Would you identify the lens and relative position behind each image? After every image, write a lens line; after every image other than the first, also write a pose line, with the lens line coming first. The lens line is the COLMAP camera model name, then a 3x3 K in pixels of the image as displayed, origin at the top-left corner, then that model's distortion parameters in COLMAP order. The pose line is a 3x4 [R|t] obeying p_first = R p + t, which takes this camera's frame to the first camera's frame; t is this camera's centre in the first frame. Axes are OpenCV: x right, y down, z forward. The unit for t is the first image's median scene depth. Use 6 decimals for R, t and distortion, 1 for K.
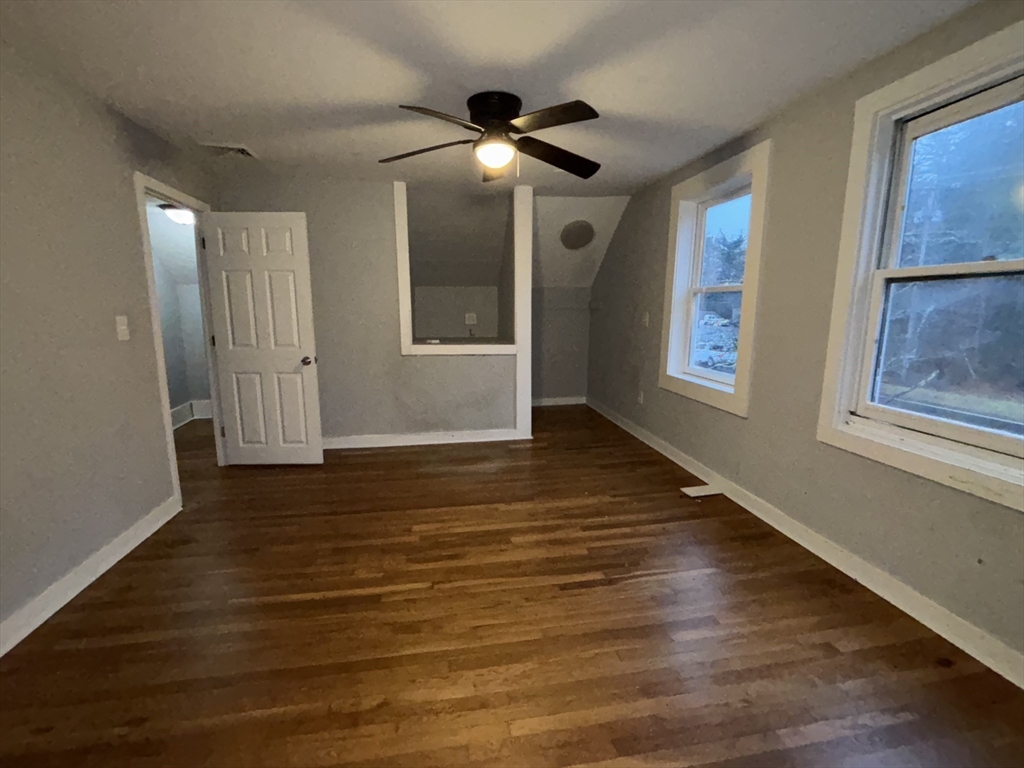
lens RADIAL K [[456.5, 0, 509.1], [0, 456.5, 382.4], [0, 0, 1]] dist [-0.002676, 0.001057]
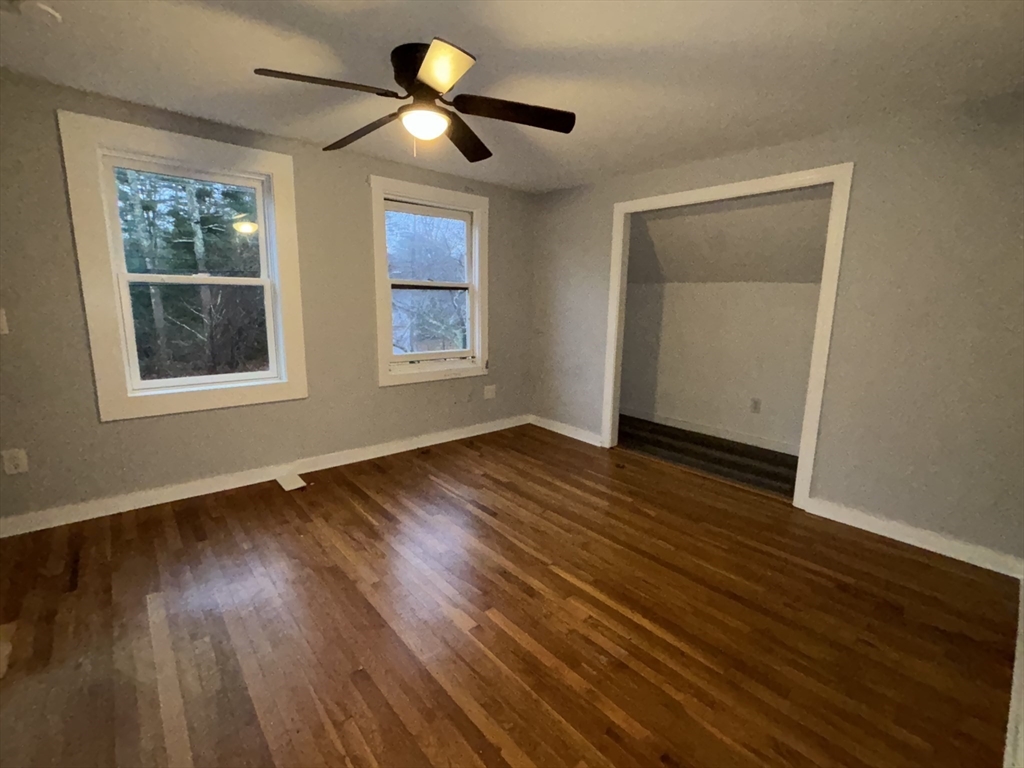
lens RADIAL K [[456.5, 0, 508.5], [0, 456.5, 384.1], [0, 0, 1]] dist [-0.002676, 0.001057]
pose [[-0.508049, -0.161646, 0.846024, -0.766603], [0.131785, 0.956079, 0.261813, -0.204837], [-0.851187, 0.244507, -0.464432, 1.184047]]
